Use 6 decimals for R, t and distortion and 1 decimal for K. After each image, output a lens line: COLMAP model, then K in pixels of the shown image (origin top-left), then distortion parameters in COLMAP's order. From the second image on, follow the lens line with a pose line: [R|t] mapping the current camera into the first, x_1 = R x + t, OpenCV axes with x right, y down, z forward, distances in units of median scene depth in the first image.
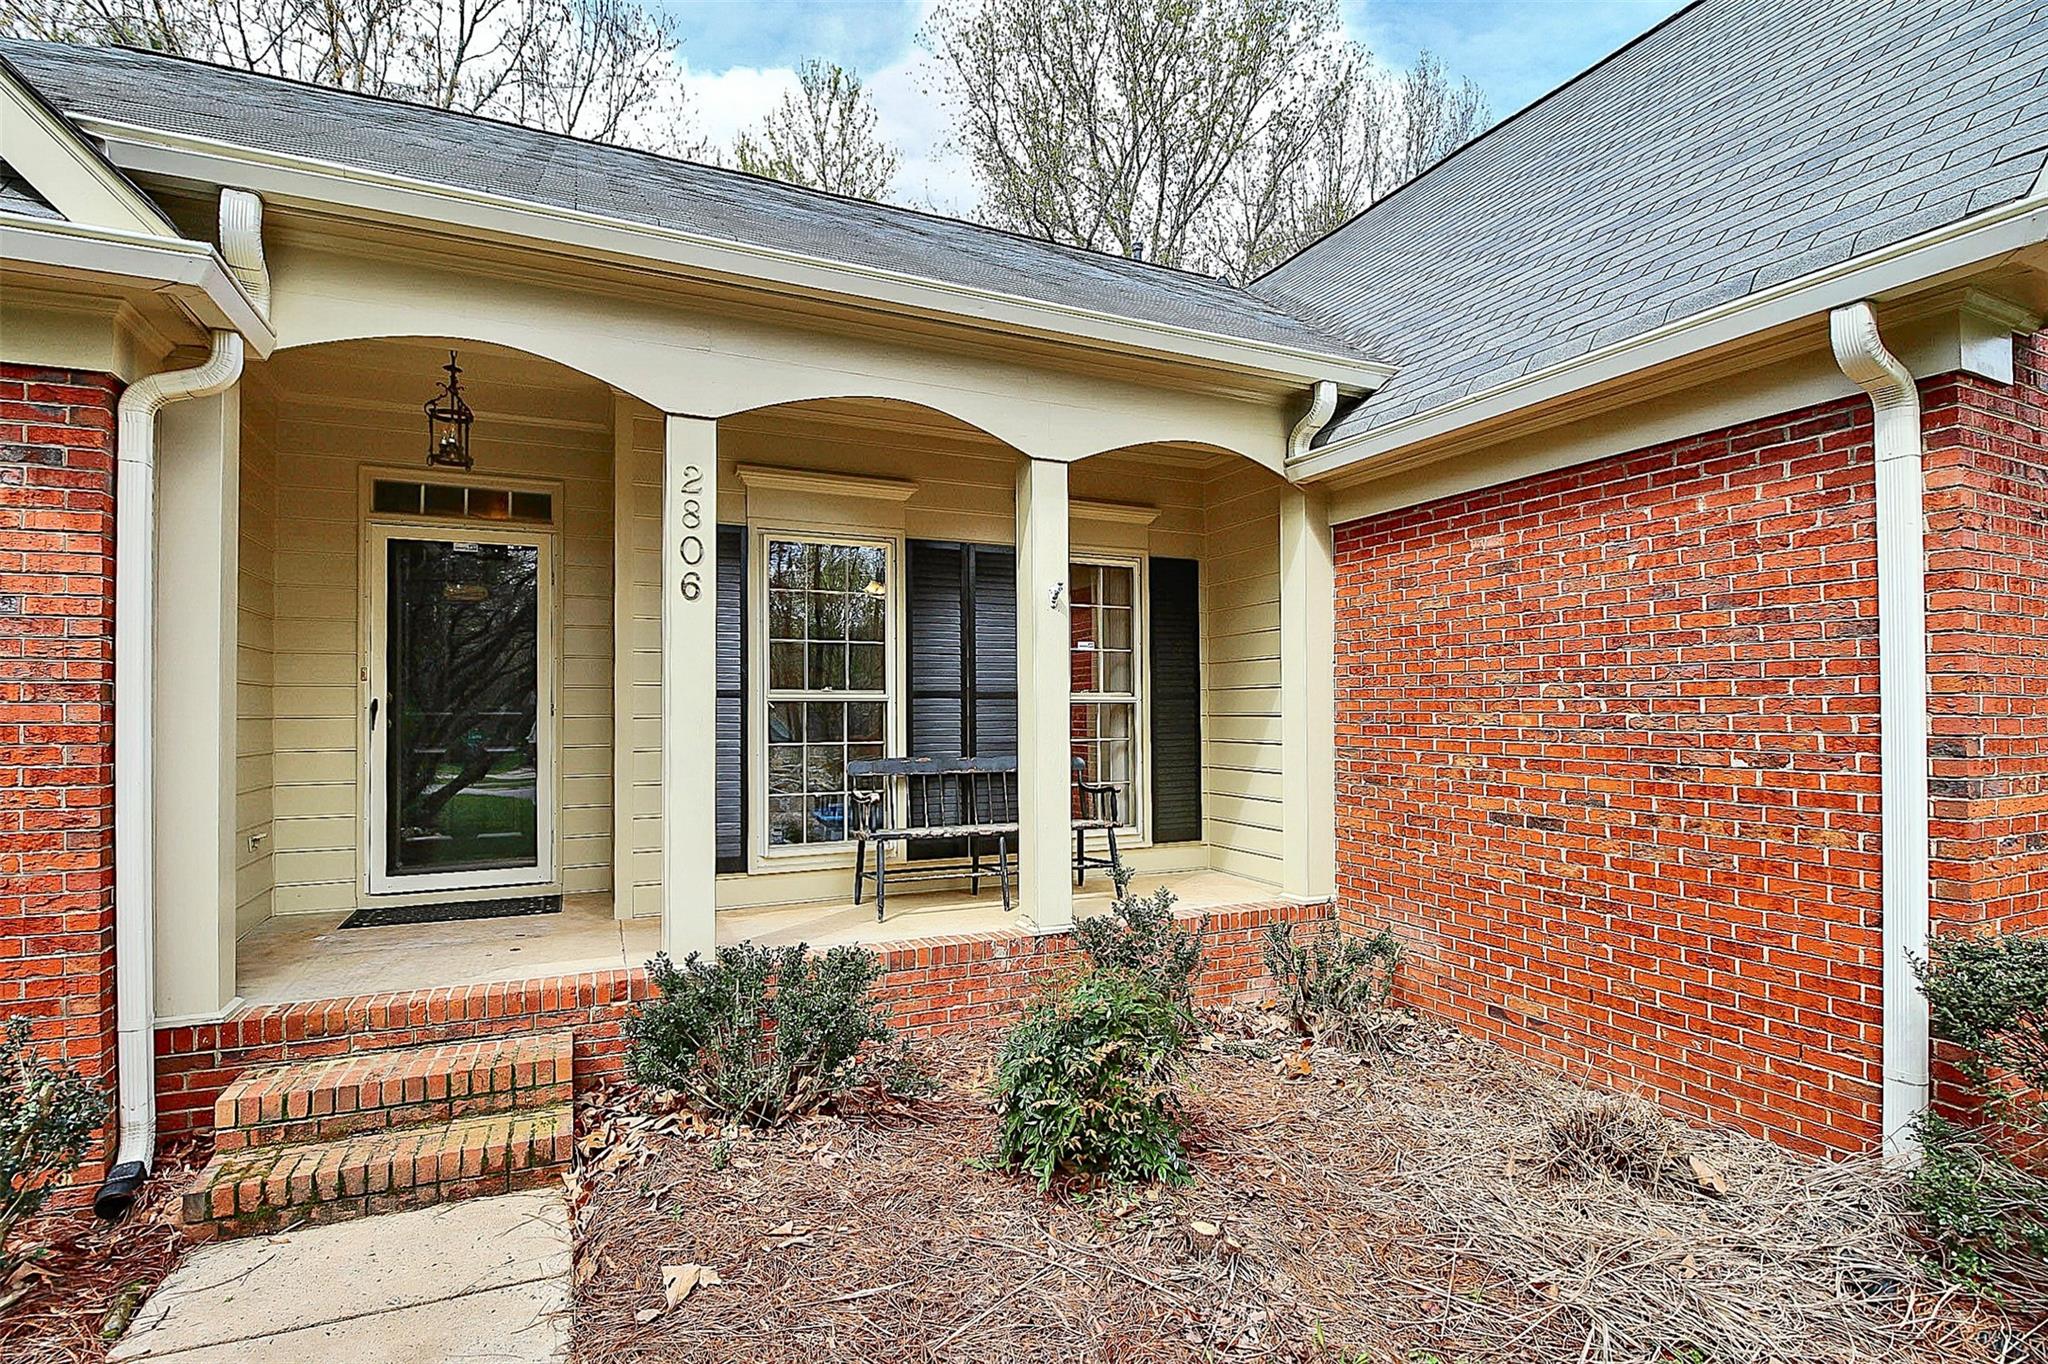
lens RADIAL K [[960.5, 0, 1015.7], [0, 960.5, 691.0], [0, 0, 1]] dist [0.001514, -0.014162]
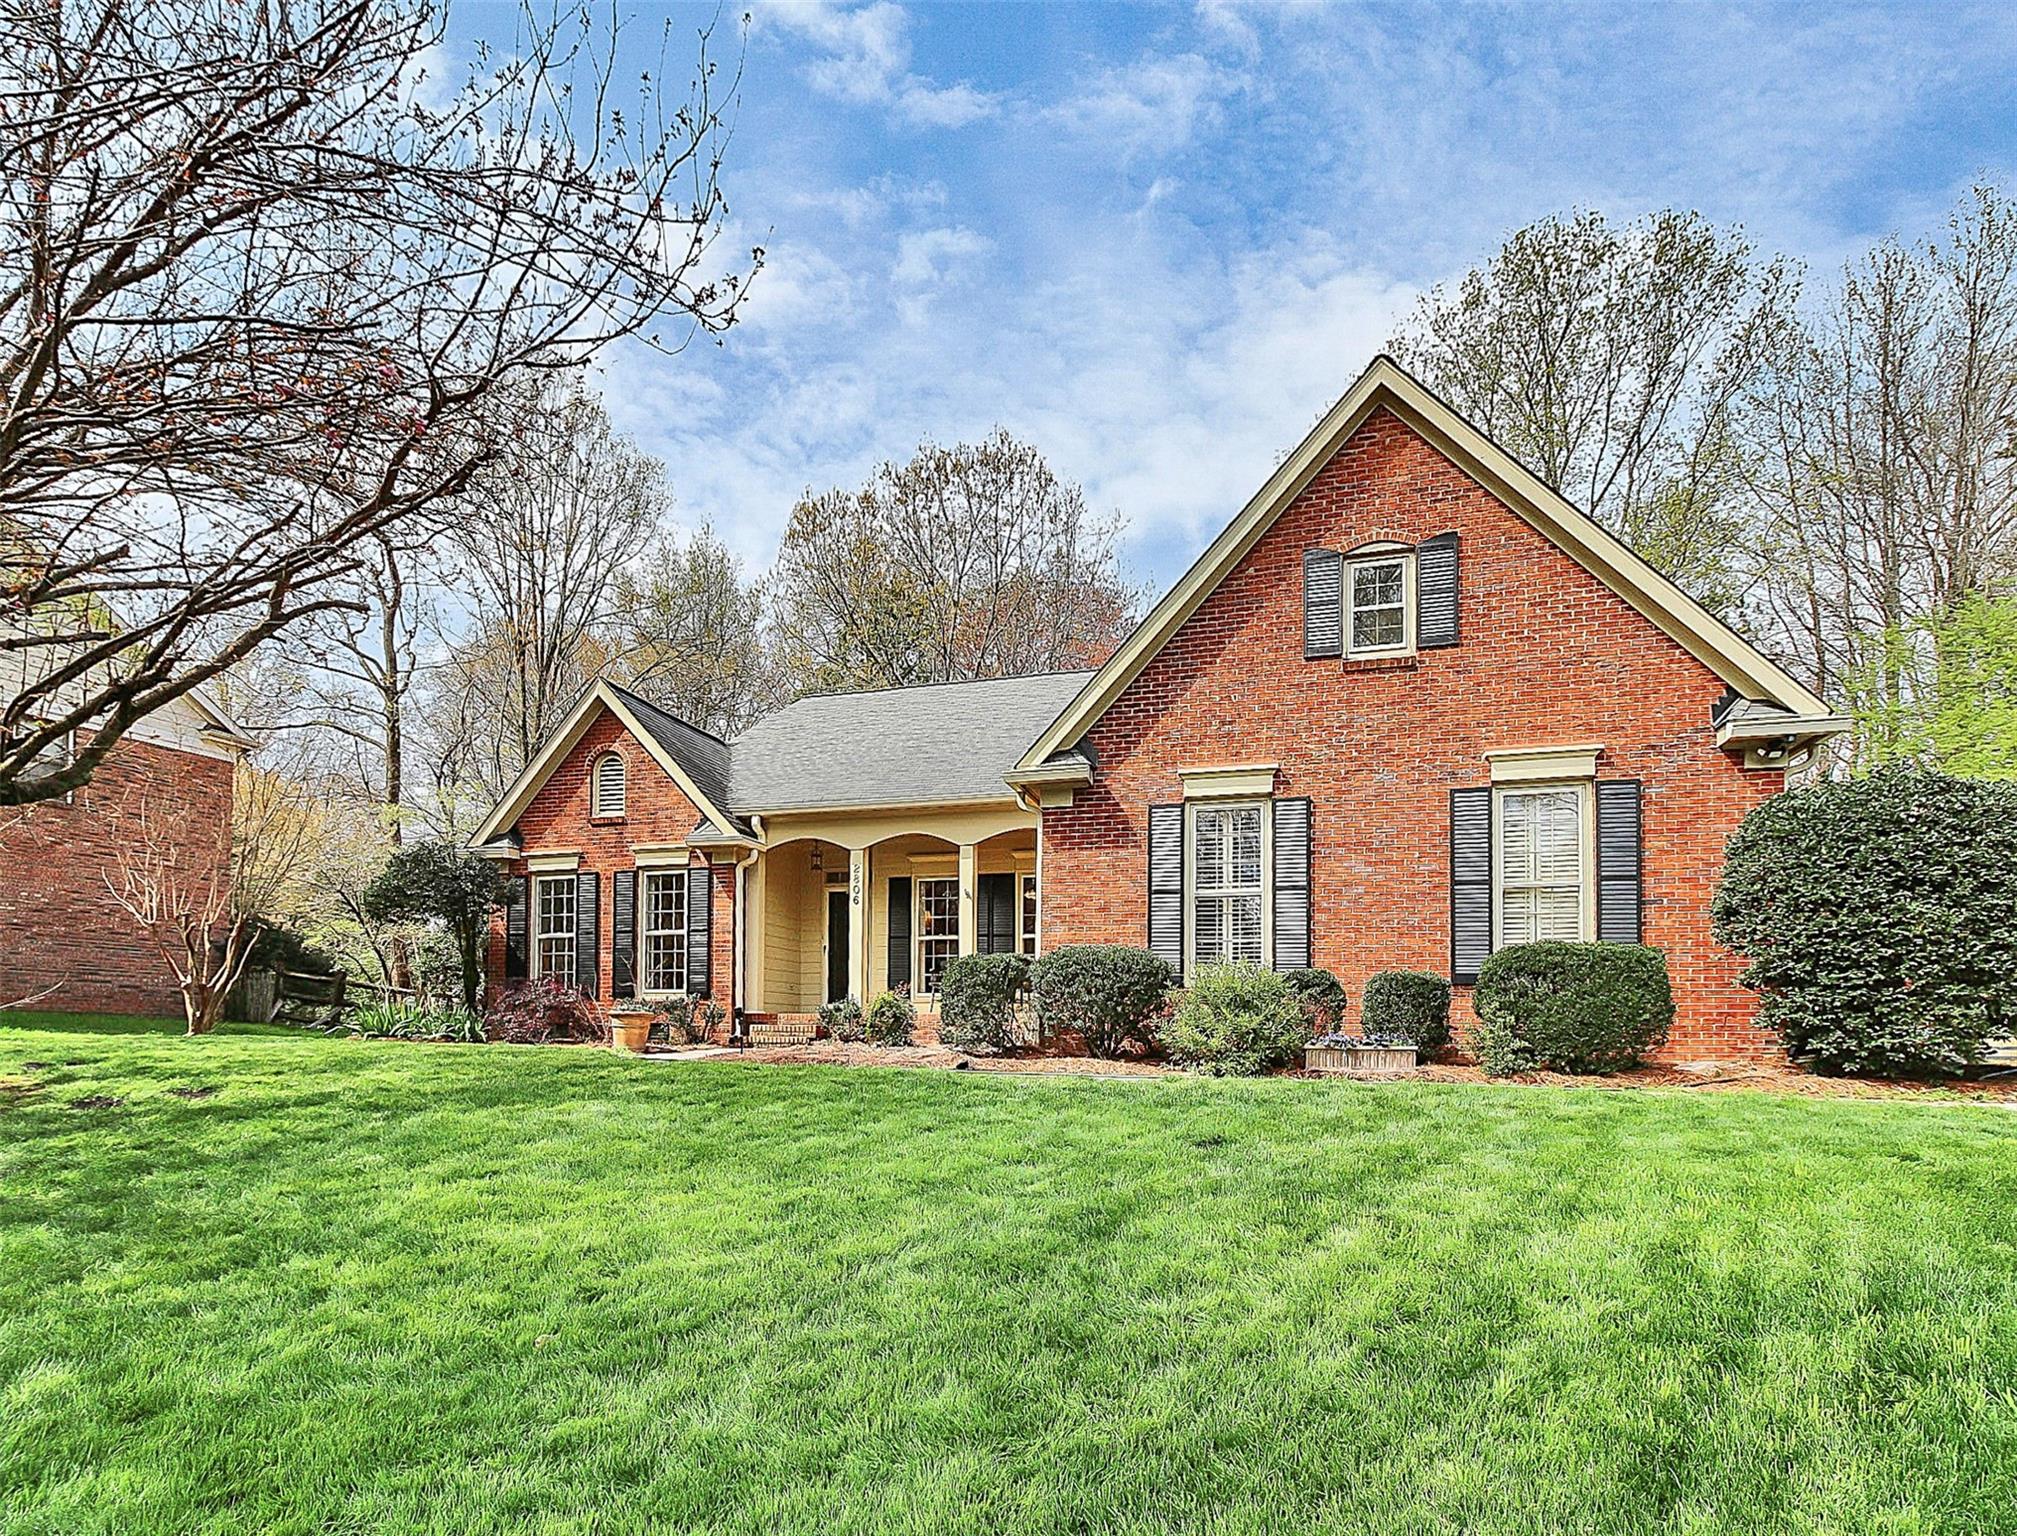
lens RADIAL K [[1098.0, 0, 998.2], [0, 1098.0, 1019.2], [0, 0, 1]] dist [-0.006323, -0.001676]
pose [[0.731386, -0.000684, -0.681964, 2.526488], [-0.001305, 0.999996, -0.002403, 0.303889], [0.681963, 0.002648, 0.731382, -1.411068]]
